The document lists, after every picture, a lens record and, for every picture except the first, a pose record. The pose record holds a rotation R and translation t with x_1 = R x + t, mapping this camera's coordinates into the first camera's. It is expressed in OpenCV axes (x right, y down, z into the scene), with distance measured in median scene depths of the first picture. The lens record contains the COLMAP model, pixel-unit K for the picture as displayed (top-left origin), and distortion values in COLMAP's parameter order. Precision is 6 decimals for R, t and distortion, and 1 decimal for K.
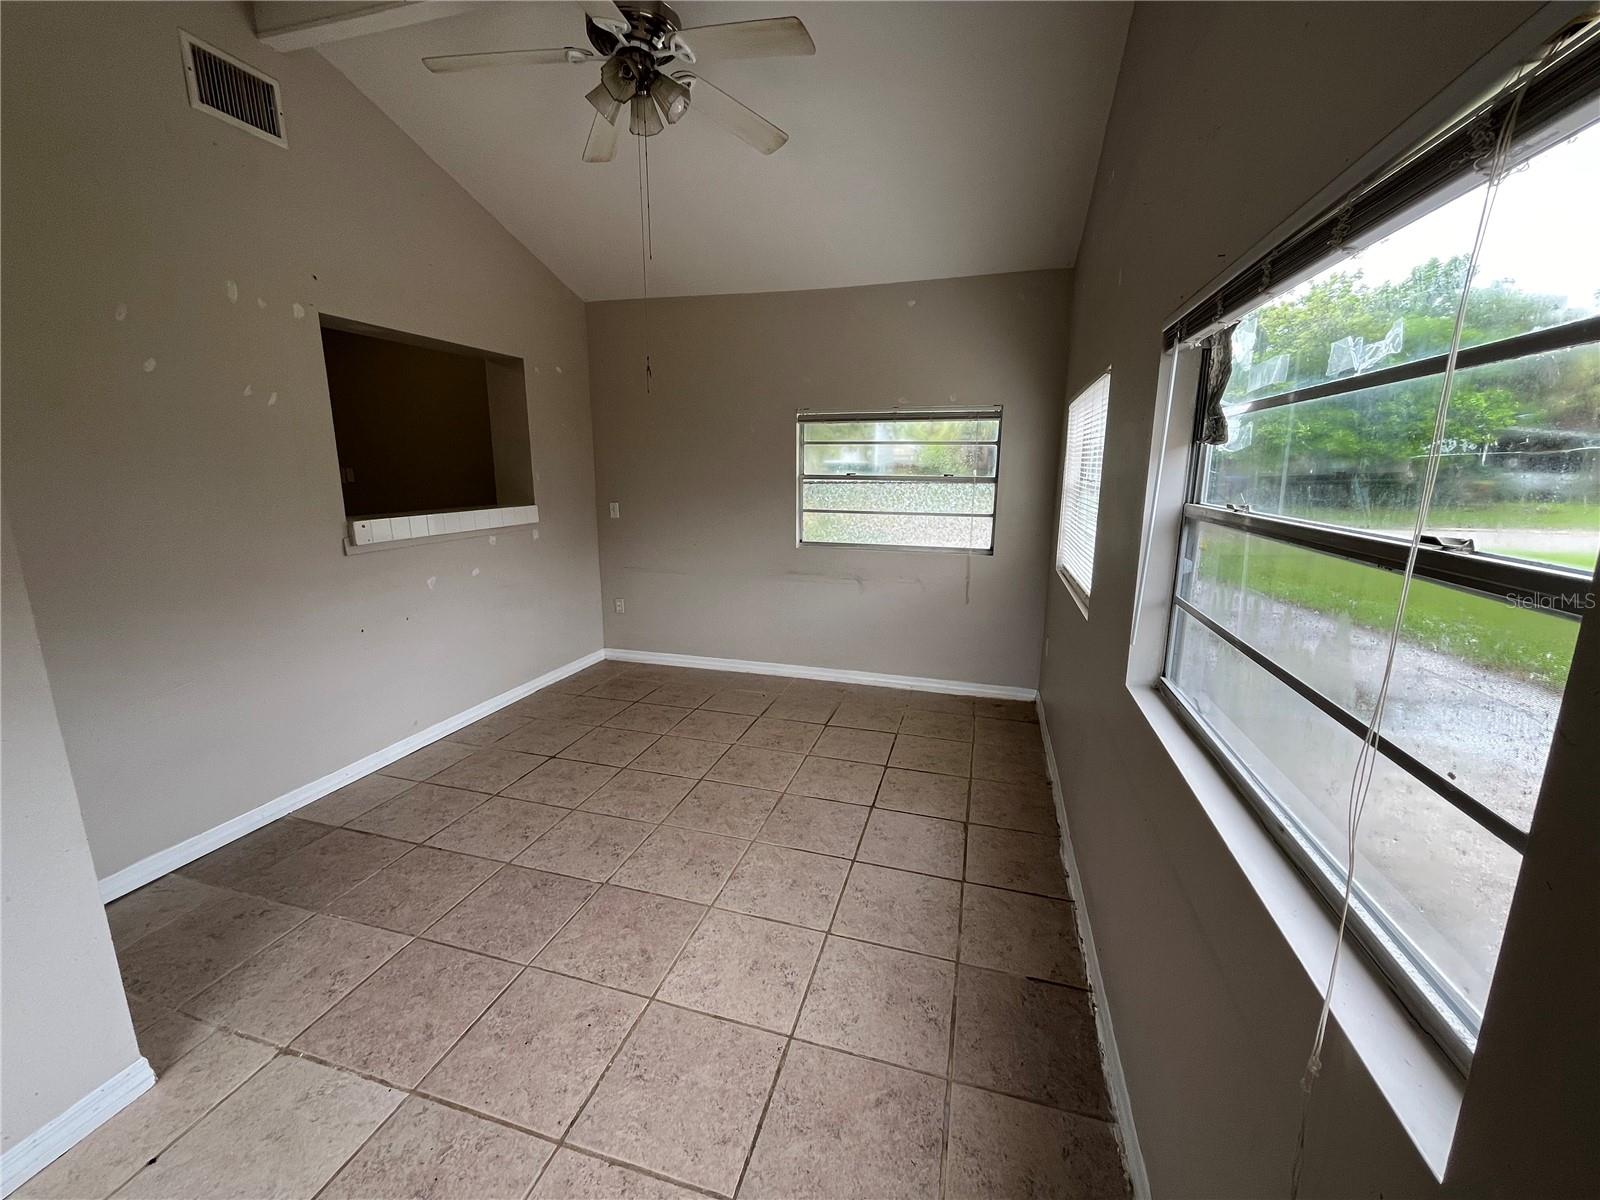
lens RADIAL K [[650.5, 0, 799.1], [0, 650.5, 599.2], [0, 0, 1]] dist [-0.003354, 0.000210]
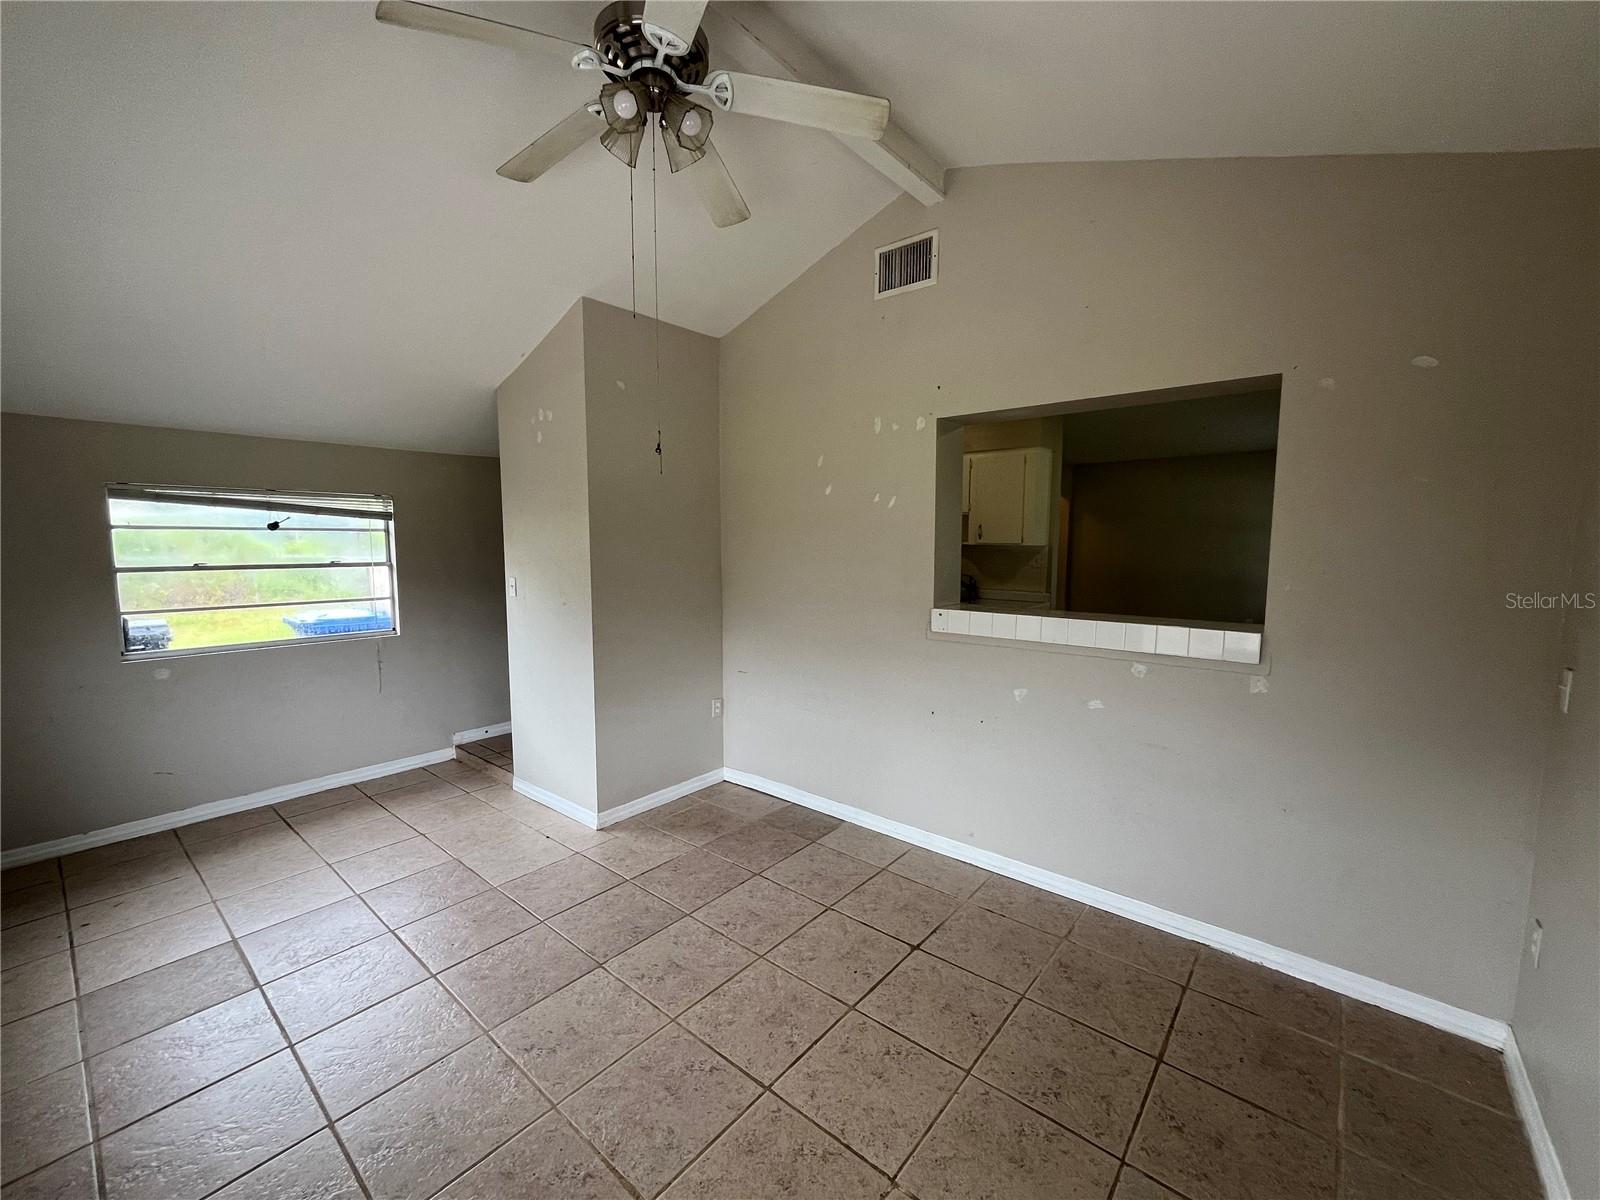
lens RADIAL K [[650.5, 0, 802.3], [0, 650.5, 604.2], [0, 0, 1]] dist [-0.003354, 0.000210]
pose [[-0.403179, 0.085819, -0.911088, 0.353255], [-0.189976, 0.966054, 0.175065, -0.270186], [0.895185, 0.243668, -0.373189, 1.202039]]
